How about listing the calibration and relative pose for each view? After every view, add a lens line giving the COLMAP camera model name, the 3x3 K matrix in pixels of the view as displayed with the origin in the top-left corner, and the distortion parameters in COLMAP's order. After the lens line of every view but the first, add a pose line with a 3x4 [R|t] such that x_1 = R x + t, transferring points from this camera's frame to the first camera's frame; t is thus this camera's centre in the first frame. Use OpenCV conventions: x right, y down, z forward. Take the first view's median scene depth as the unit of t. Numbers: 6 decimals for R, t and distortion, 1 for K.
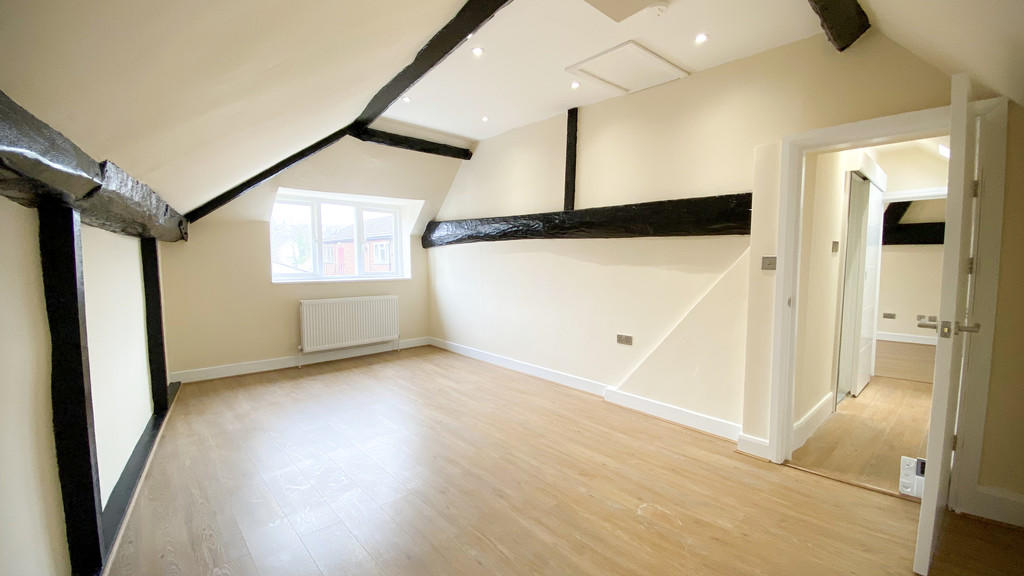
lens RADIAL K [[418.8, 0, 507.4], [0, 418.8, 285.7], [0, 0, 1]] dist [-0.003071, -0.000098]
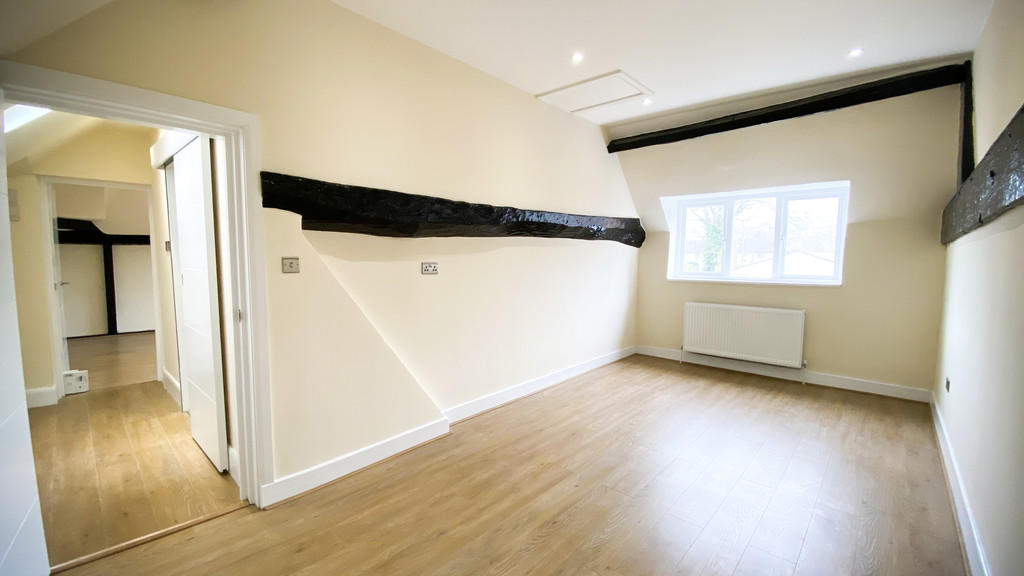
lens RADIAL K [[418.8, 0, 507.1], [0, 418.8, 291.0], [0, 0, 1]] dist [-0.003071, -0.000098]
pose [[0.091154, 0.089399, -0.991816, 0.692090], [-0.082041, 0.993251, 0.081989, -0.048945], [0.992452, 0.073896, 0.097873, 0.628869]]
